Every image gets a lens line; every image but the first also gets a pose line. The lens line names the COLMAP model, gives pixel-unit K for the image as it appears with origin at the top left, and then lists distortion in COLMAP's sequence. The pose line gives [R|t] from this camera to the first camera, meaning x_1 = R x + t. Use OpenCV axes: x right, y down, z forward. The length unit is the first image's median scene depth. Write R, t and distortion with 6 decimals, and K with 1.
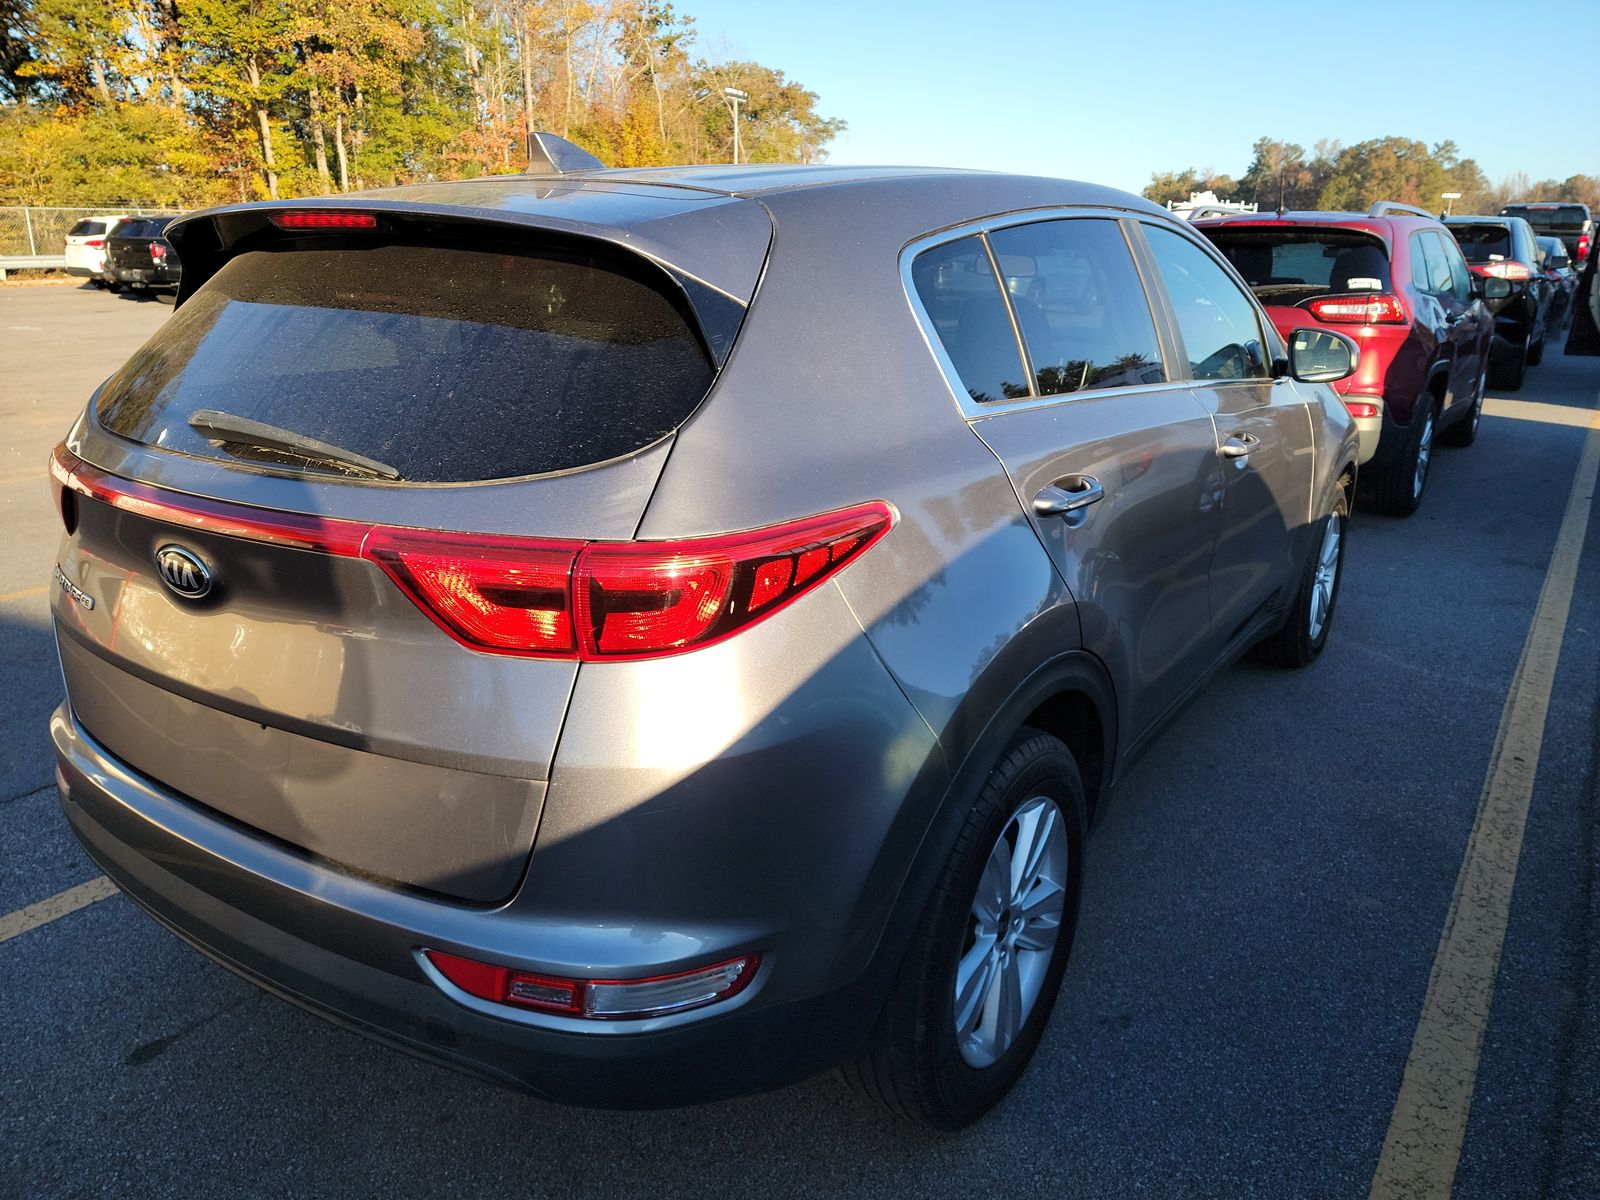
lens RADIAL K [[1165.6, 0, 800.0], [0, 1165.6, 600.0], [0, 0, 1]] dist [0.068267, -0.060143]
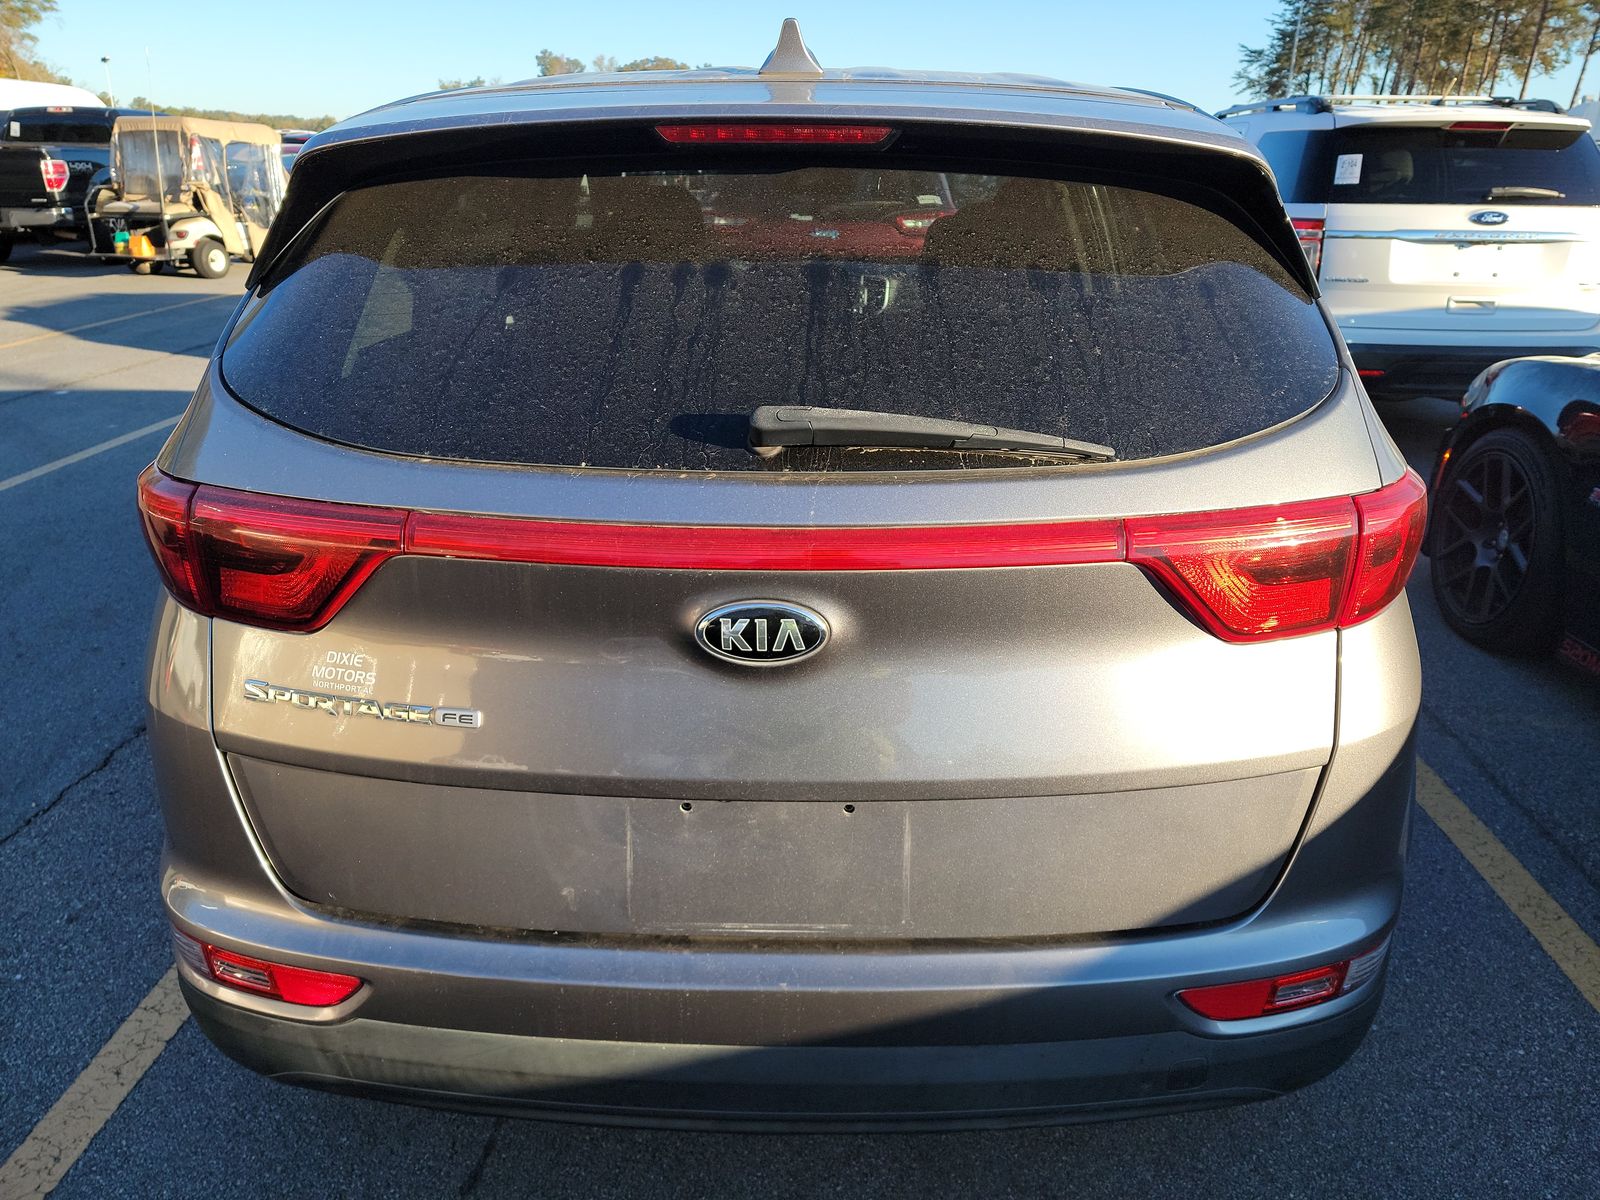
lens RADIAL K [[1165.6, 0, 800.0], [0, 1165.6, 600.0], [0, 0, 1]] dist [0.068267, -0.060143]
pose [[0.832723, -0.194630, 0.518354, -0.632573], [0.159933, 0.980828, 0.111350, -0.086712], [-0.530088, -0.009822, 0.847886, 0.275657]]
